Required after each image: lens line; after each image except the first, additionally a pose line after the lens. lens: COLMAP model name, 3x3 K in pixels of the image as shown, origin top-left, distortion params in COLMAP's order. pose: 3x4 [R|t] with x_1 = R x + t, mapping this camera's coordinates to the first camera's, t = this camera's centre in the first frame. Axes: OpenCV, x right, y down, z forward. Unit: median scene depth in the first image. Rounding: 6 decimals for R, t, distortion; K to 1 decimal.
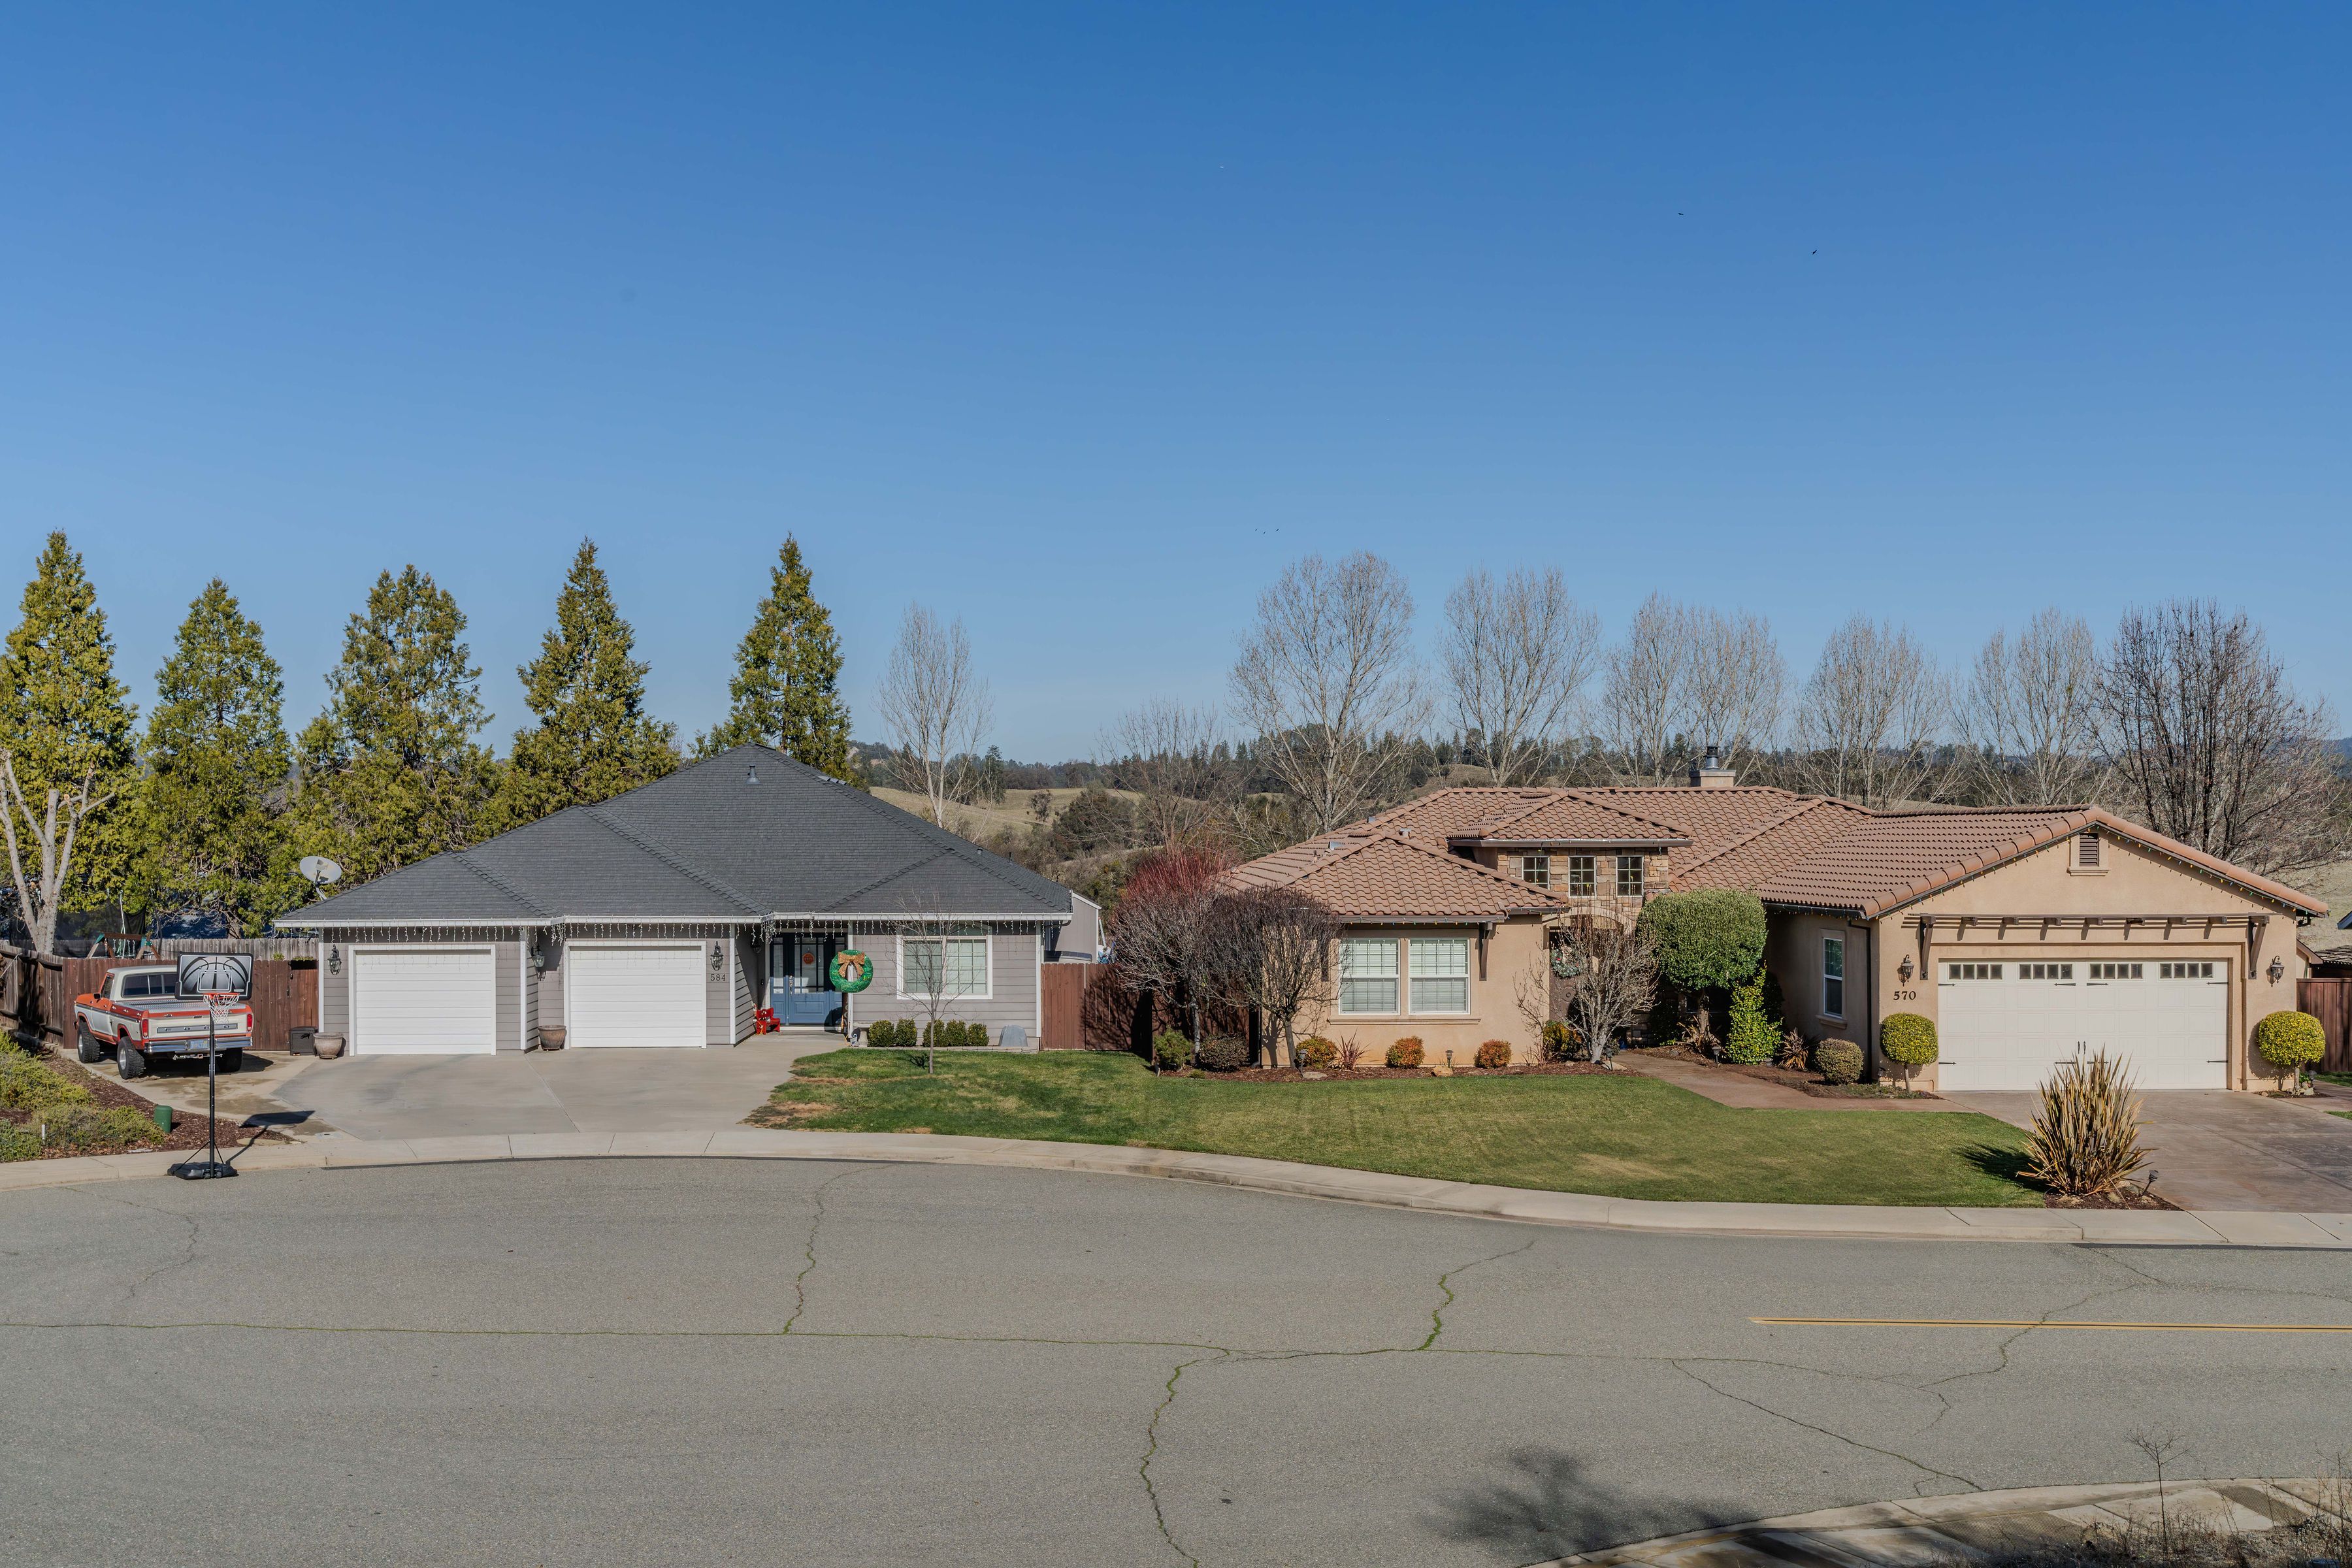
lens RADIAL K [[2317.0, 0, 1218.1], [0, 2317.0, 882.5], [0, 0, 1]] dist [0.007972, 0.000000]
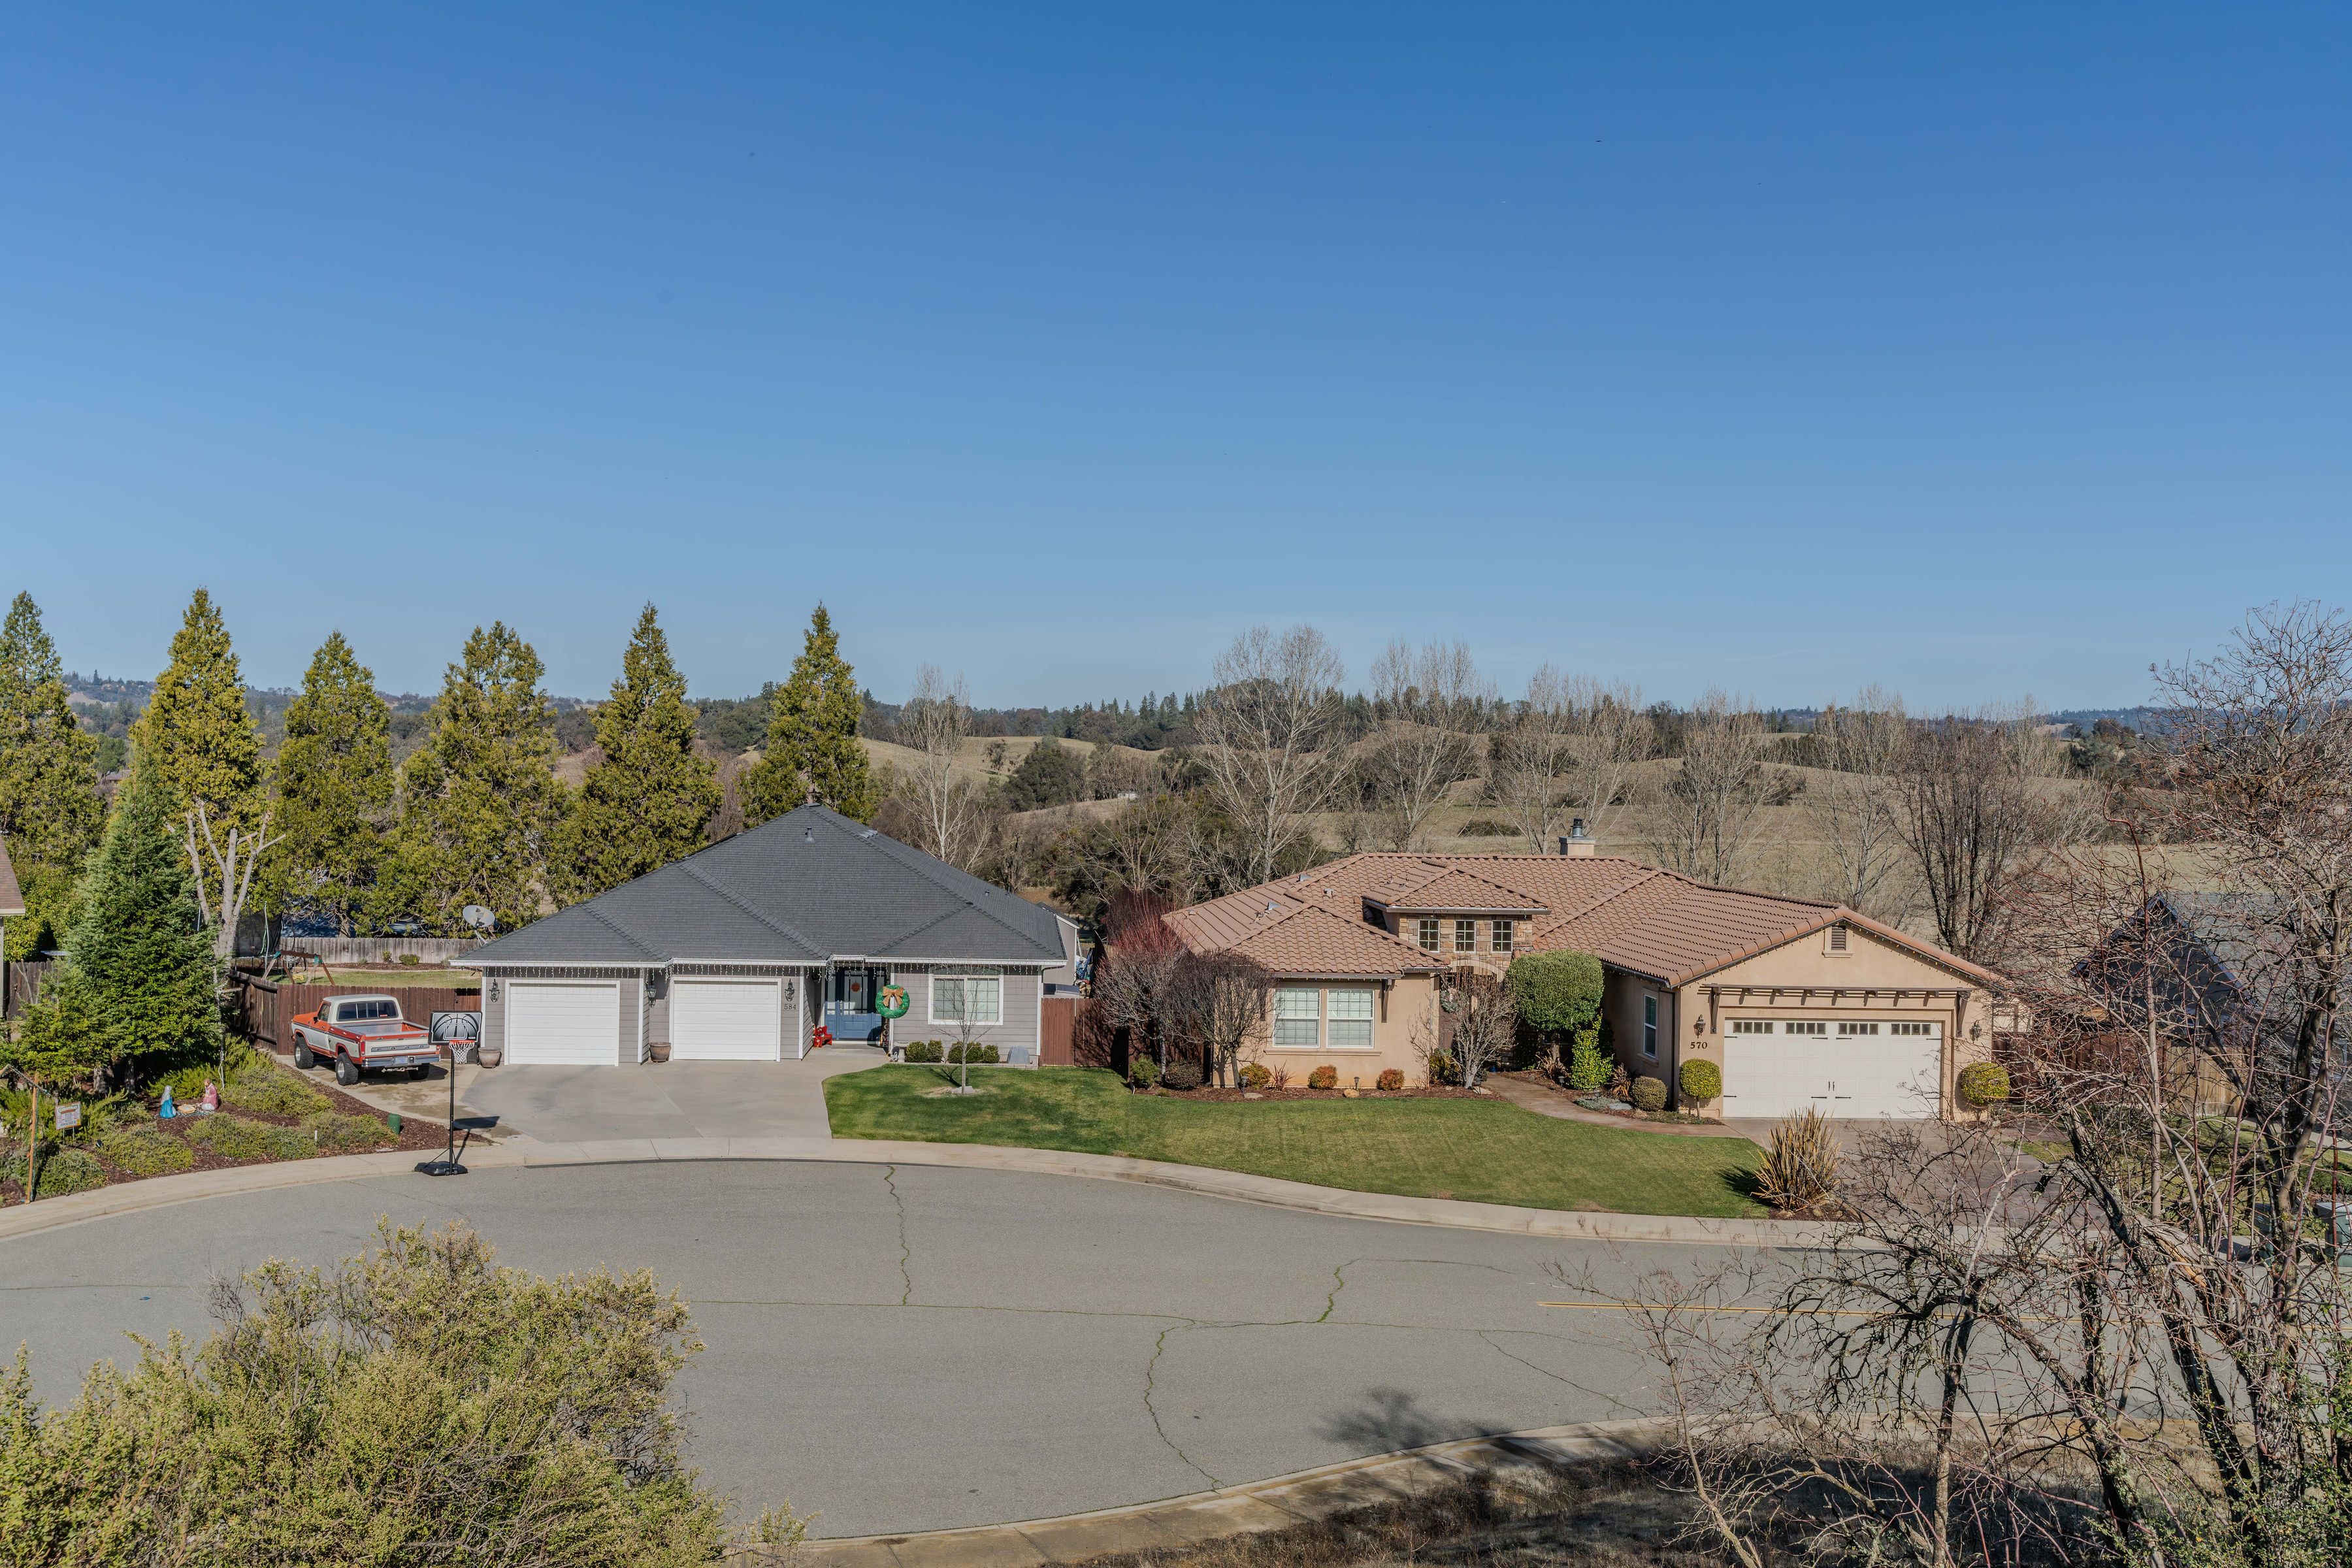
lens RADIAL K [[2317.0, 0, 1193.6], [0, 2317.0, 788.9], [0, 0, 1]] dist [0.007972, 0.000000]
pose [[0.999761, 0.016710, 0.014074, -0.013139], [-0.016609, 0.999835, -0.007326, -0.077687], [-0.014194, 0.007091, 0.999874, -0.301275]]
